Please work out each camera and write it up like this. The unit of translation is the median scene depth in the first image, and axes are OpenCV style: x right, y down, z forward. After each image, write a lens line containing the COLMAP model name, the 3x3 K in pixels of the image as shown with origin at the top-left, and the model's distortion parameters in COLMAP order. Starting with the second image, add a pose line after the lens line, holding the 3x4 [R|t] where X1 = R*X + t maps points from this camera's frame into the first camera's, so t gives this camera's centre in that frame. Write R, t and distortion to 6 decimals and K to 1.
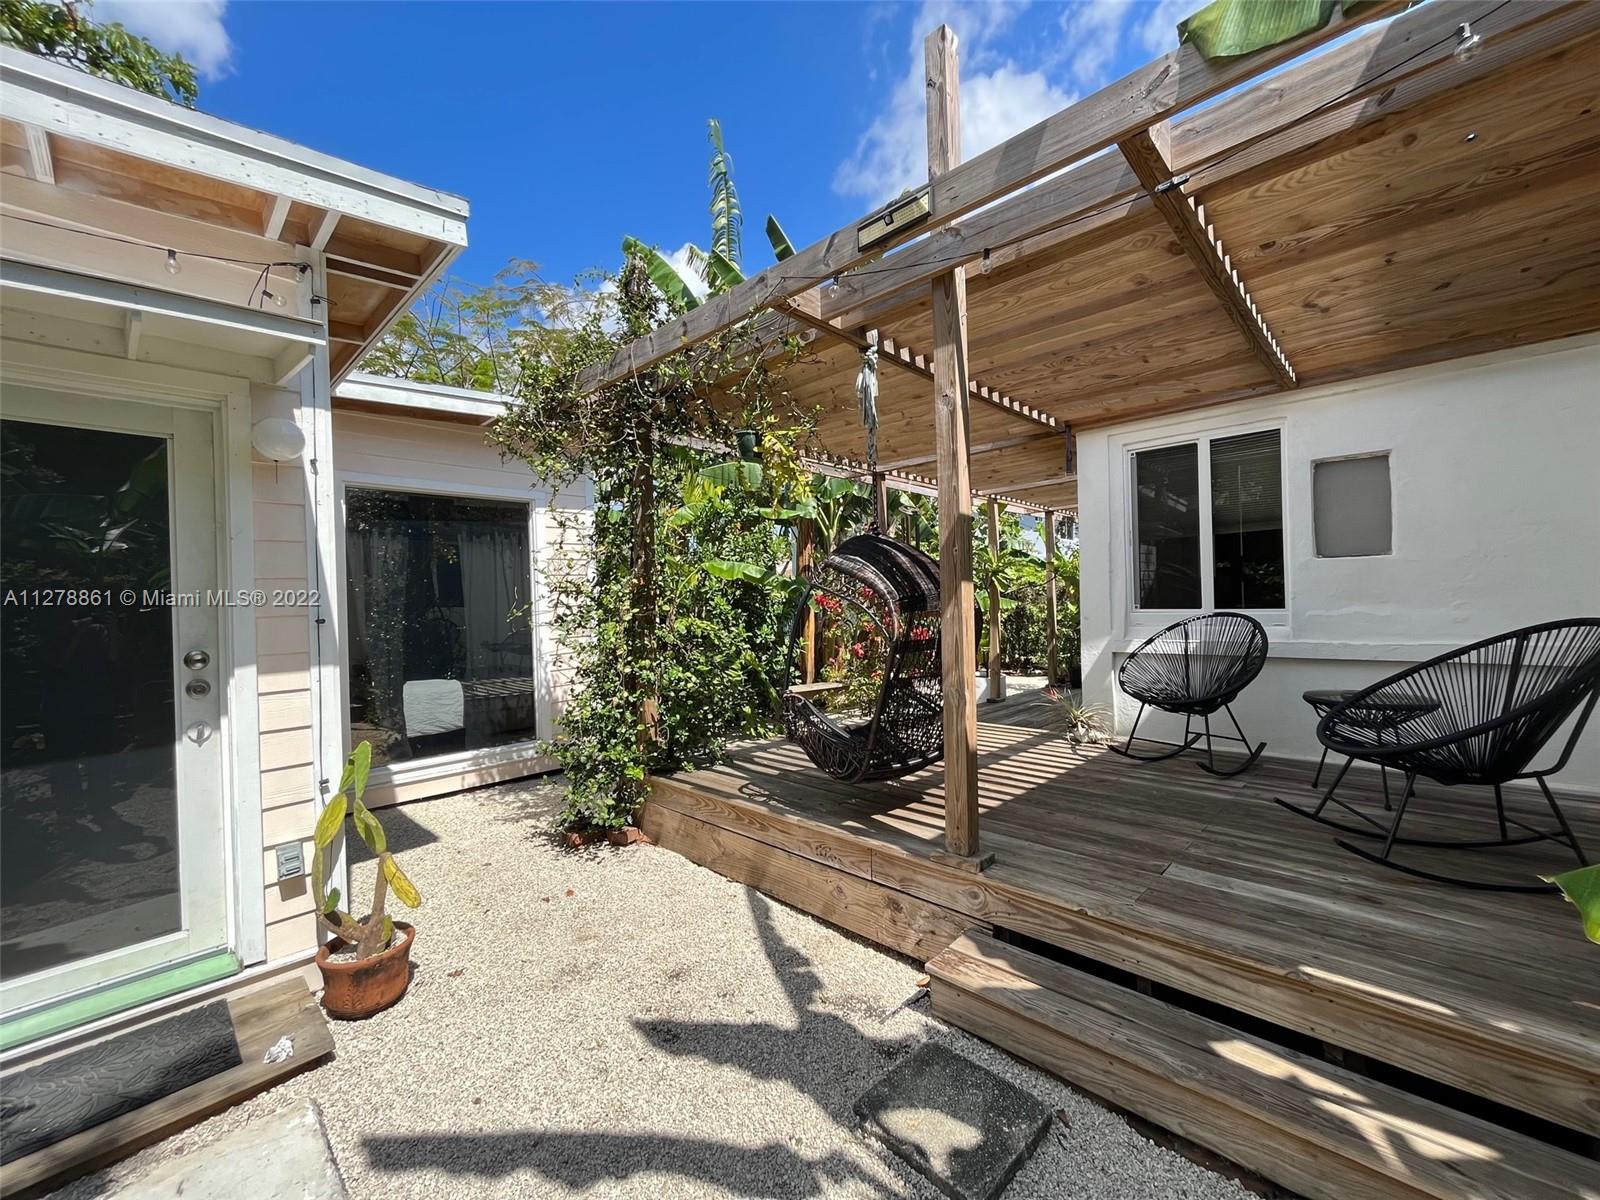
lens RADIAL K [[637.5, 0, 800.0], [0, 637.5, 600.0], [0, 0, 1]] dist [-0.000667, -0.000348]
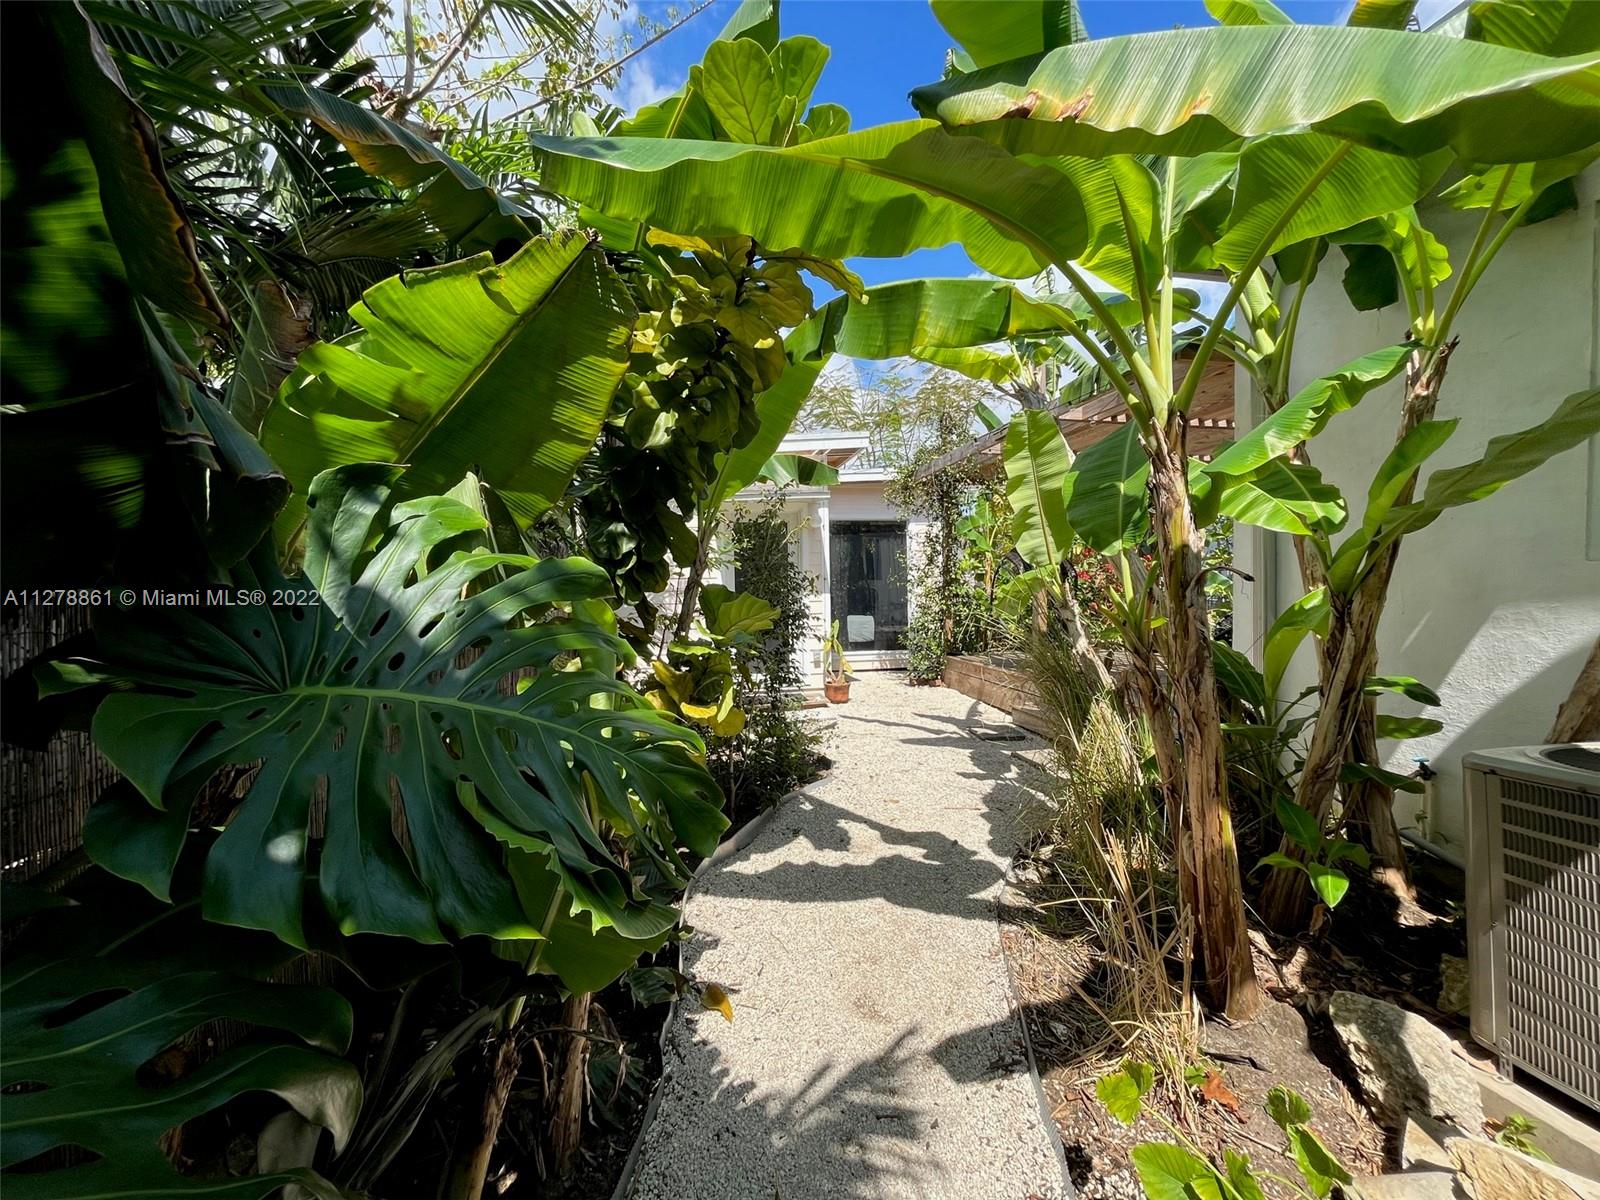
lens RADIAL K [[637.5, 0, 800.0], [0, 637.5, 600.0], [0, 0, 1]] dist [-0.000667, -0.000348]
pose [[0.807839, 0.027057, -0.588782, 0.775455], [-0.006781, 0.999306, 0.036618, 0.020518], [0.589364, -0.025589, 0.807462, -1.257377]]
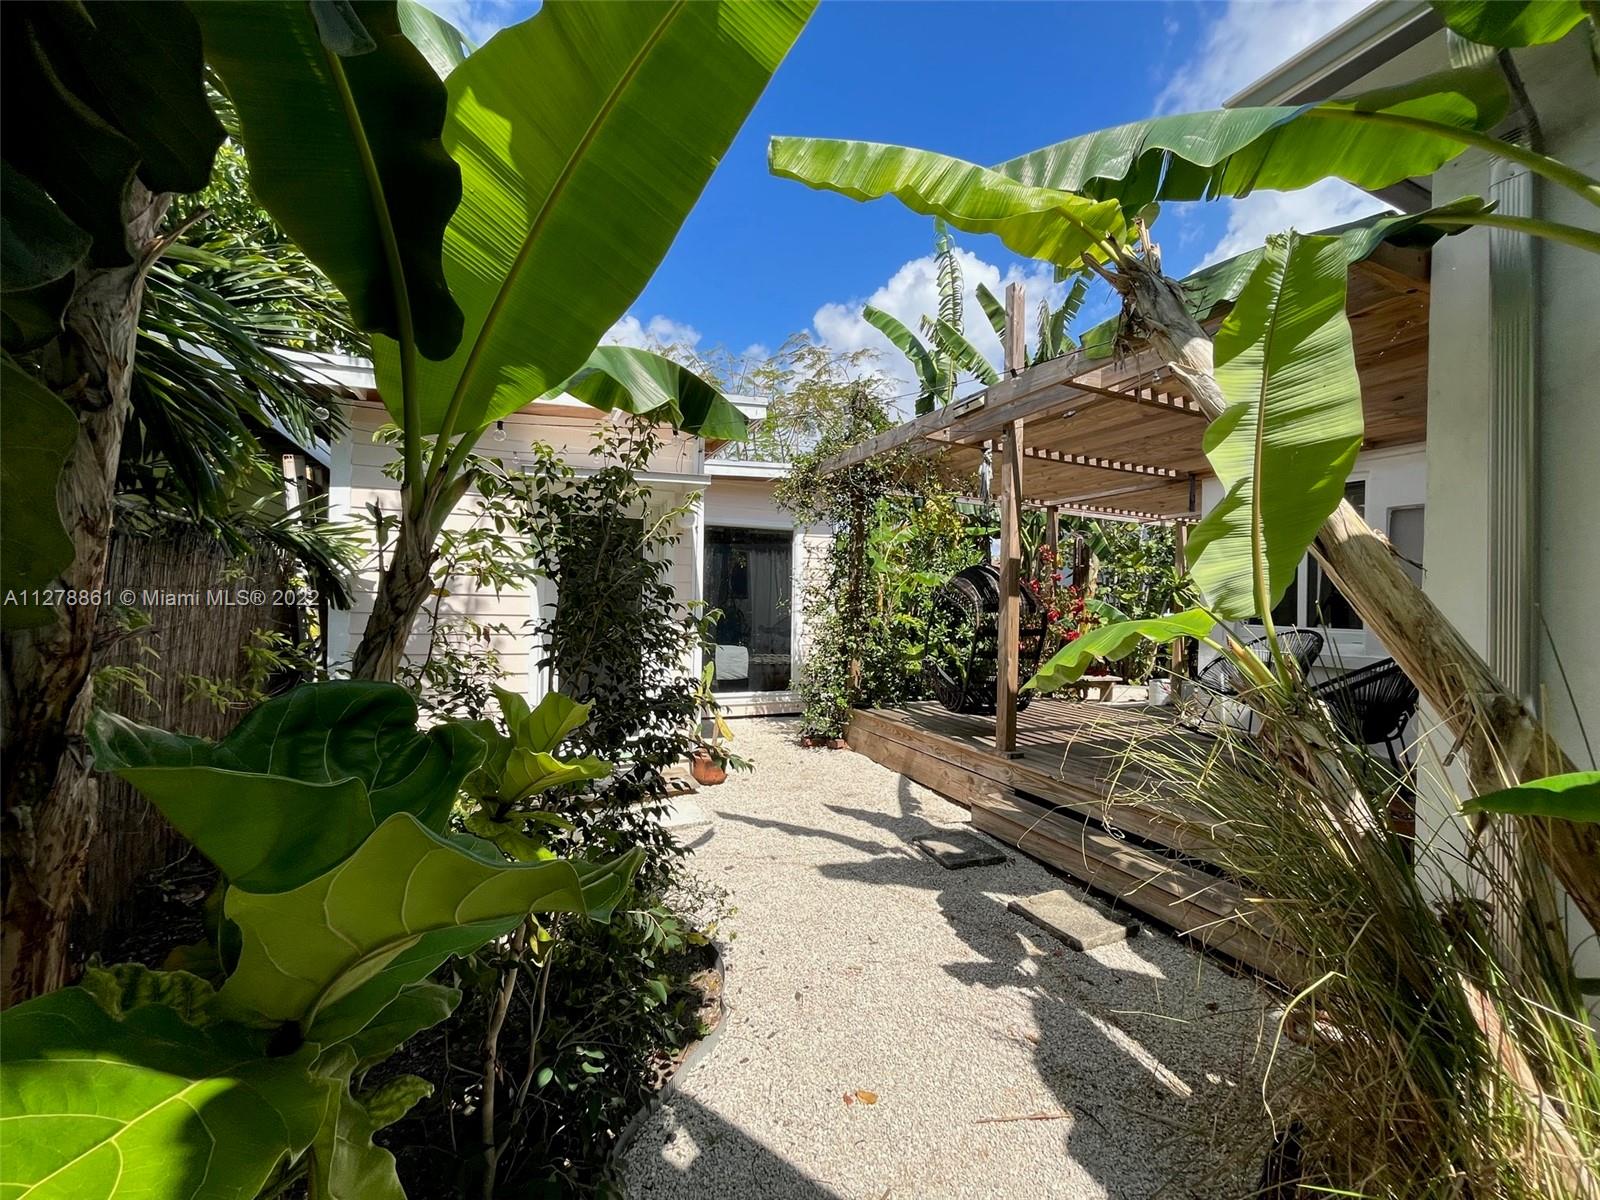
lens RADIAL K [[637.5, 0, 800.0], [0, 637.5, 600.0], [0, 0, 1]] dist [-0.000667, -0.000348]
pose [[0.921787, 0.043657, -0.385232, 0.313735], [-0.044250, 0.998994, 0.007330, -0.005258], [0.385164, 0.010289, 0.922791, -0.679208]]
